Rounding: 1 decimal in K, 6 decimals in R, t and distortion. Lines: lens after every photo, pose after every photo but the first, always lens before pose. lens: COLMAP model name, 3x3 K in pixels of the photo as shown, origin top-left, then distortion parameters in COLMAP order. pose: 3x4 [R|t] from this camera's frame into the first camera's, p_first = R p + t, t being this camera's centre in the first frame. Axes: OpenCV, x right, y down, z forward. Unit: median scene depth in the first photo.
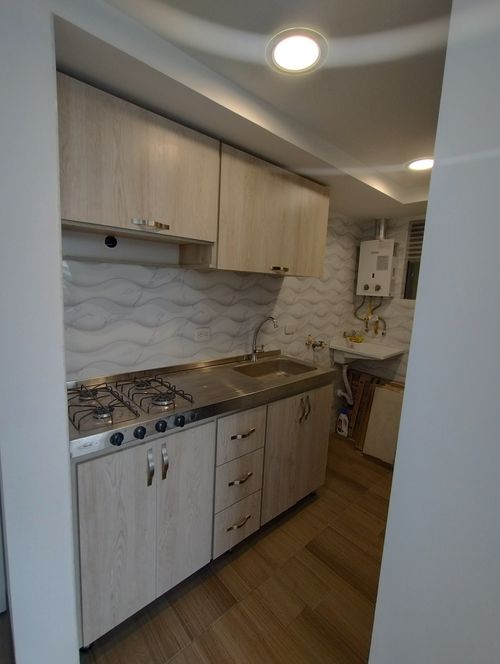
lens RADIAL K [[303.5, 0, 251.9], [0, 303.5, 327.0], [0, 0, 1]] dist [-0.008088, 0.001633]
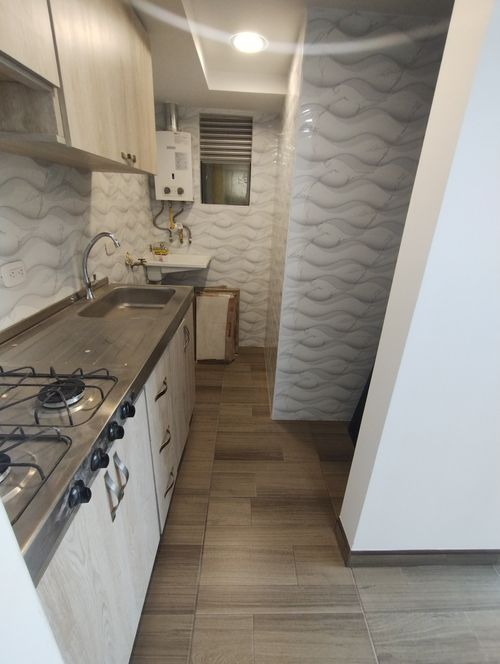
lens RADIAL K [[303.5, 0, 253.5], [0, 303.5, 327.2], [0, 0, 1]] dist [-0.008088, 0.001633]
pose [[0.649554, -0.301634, 0.697923, -0.280999], [0.093642, 0.942688, 0.320267, -0.018911], [-0.754527, -0.142676, 0.640572, 0.257658]]
